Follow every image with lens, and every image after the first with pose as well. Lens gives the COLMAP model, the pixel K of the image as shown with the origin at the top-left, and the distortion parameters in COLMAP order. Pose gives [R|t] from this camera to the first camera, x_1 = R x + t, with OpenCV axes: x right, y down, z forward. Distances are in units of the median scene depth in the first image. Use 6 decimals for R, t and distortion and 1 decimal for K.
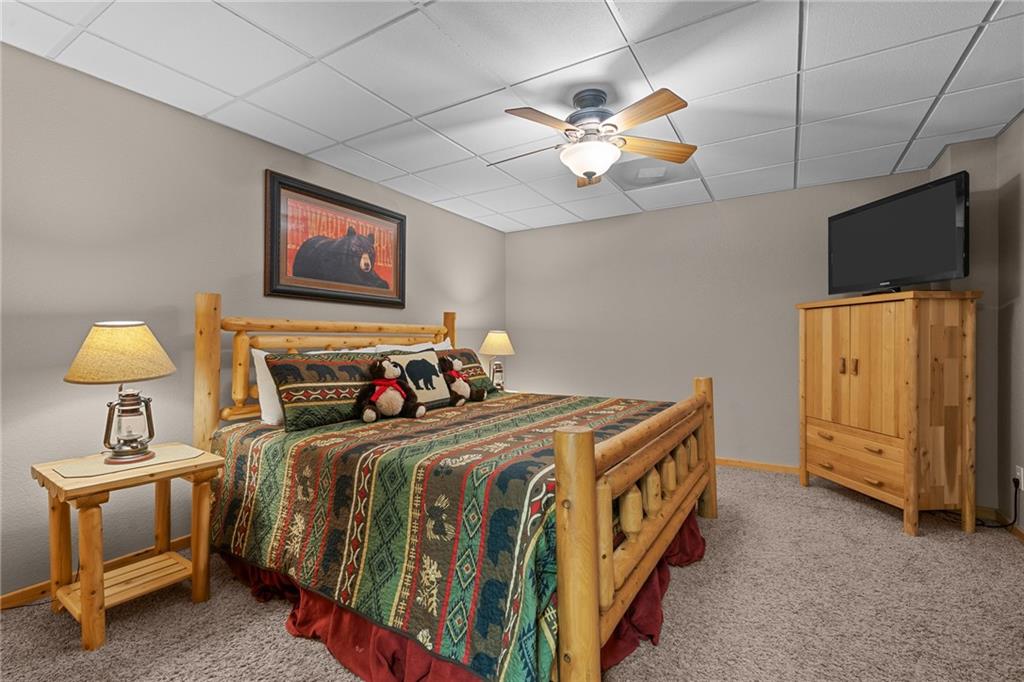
lens RADIAL K [[451.5, 0, 511.6], [0, 451.5, 346.5], [0, 0, 1]] dist [0.000583, -0.000090]
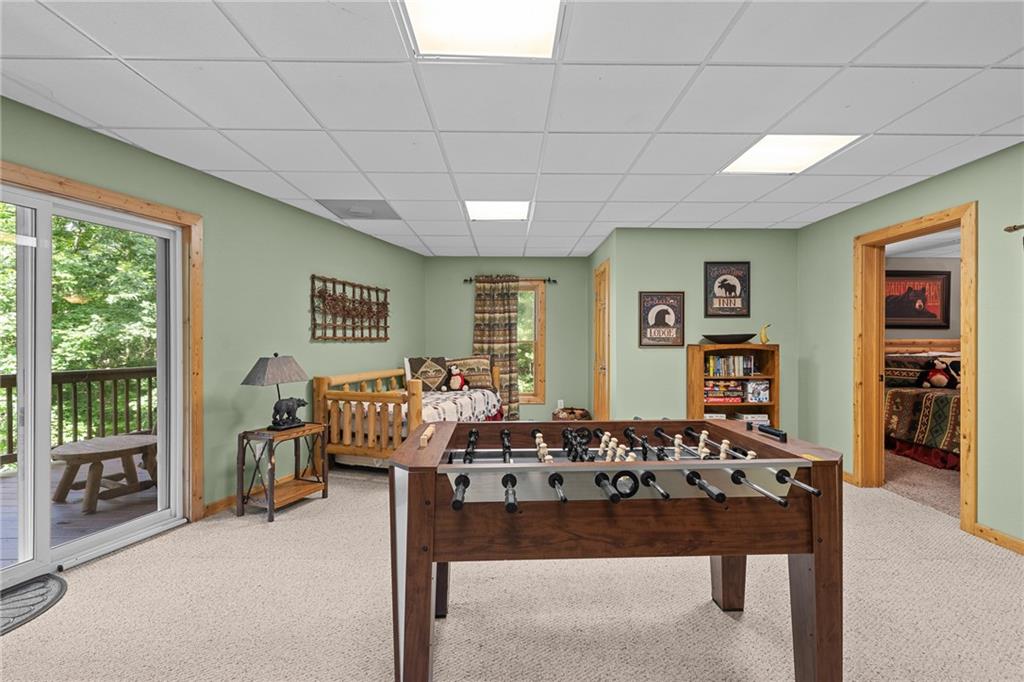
lens RADIAL K [[451.5, 0, 511.6], [0, 451.5, 346.5], [0, 0, 1]] dist [0.000583, -0.000090]
pose [[0.536265, 0.004539, -0.844037, 0.411811], [-0.008643, 0.999963, -0.000114, -0.012610], [0.844005, 0.007356, 0.536285, -1.701009]]
